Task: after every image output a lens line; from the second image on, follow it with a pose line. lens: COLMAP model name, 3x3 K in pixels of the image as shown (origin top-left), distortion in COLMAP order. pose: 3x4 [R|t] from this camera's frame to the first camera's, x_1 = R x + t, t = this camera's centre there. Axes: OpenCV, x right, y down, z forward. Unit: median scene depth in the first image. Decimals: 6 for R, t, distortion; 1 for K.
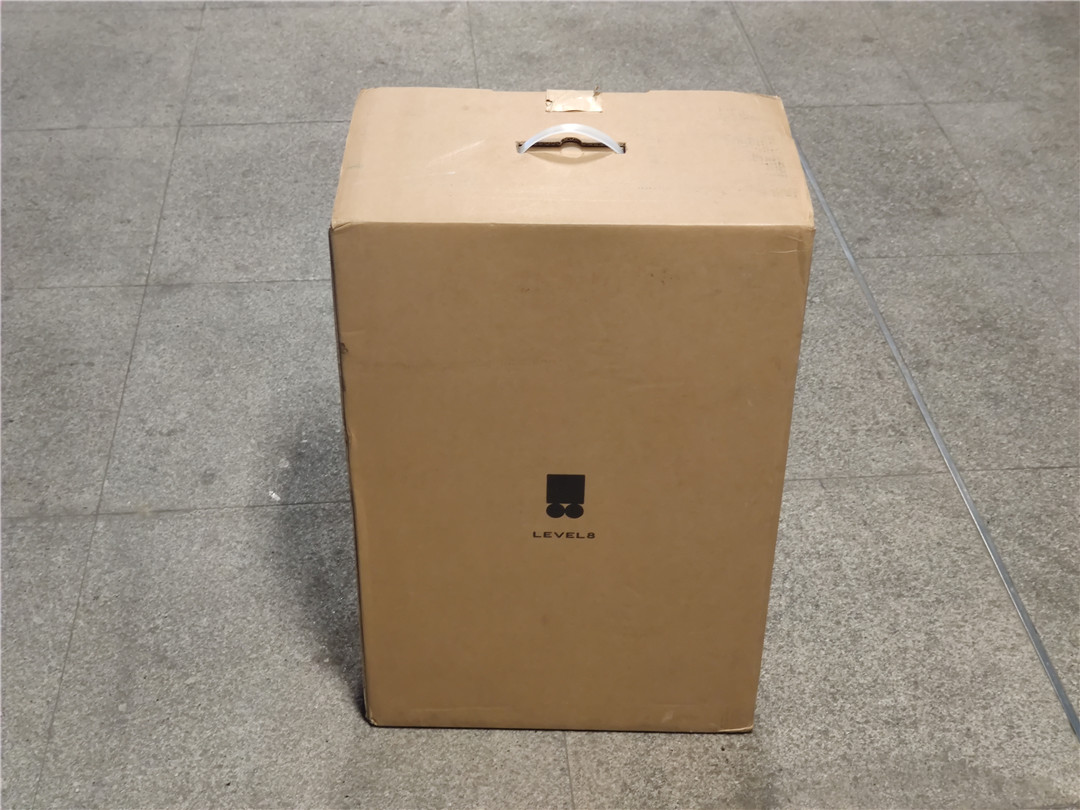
lens RADIAL K [[1608.6, 0, 537.4], [0, 1608.6, 396.5], [0, 0, 1]] dist [0.043353, 0.000000]
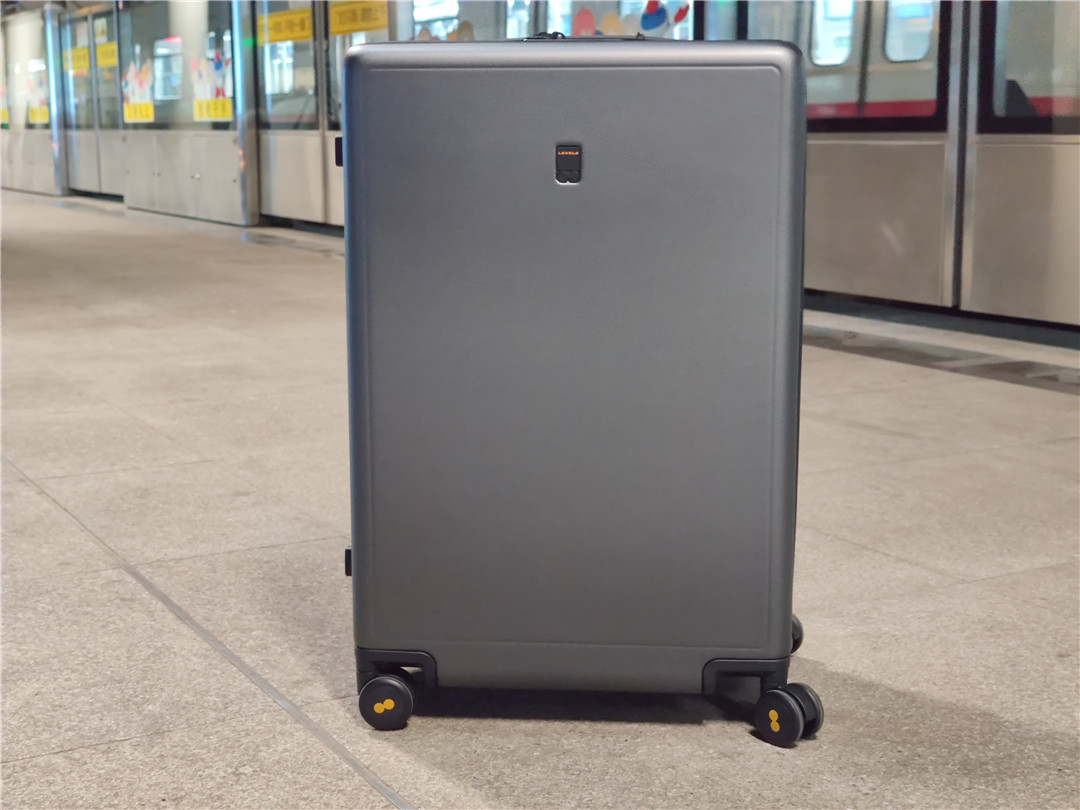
lens RADIAL K [[1608.6, 0, 541.9], [0, 1608.6, 402.9], [0, 0, 1]] dist [0.043353, 0.000000]
pose [[0.910593, -0.083460, 0.404791, 0.047922], [0.250781, 0.890074, -0.380626, 0.053436], [-0.328527, 0.448109, 0.831425, 0.403788]]
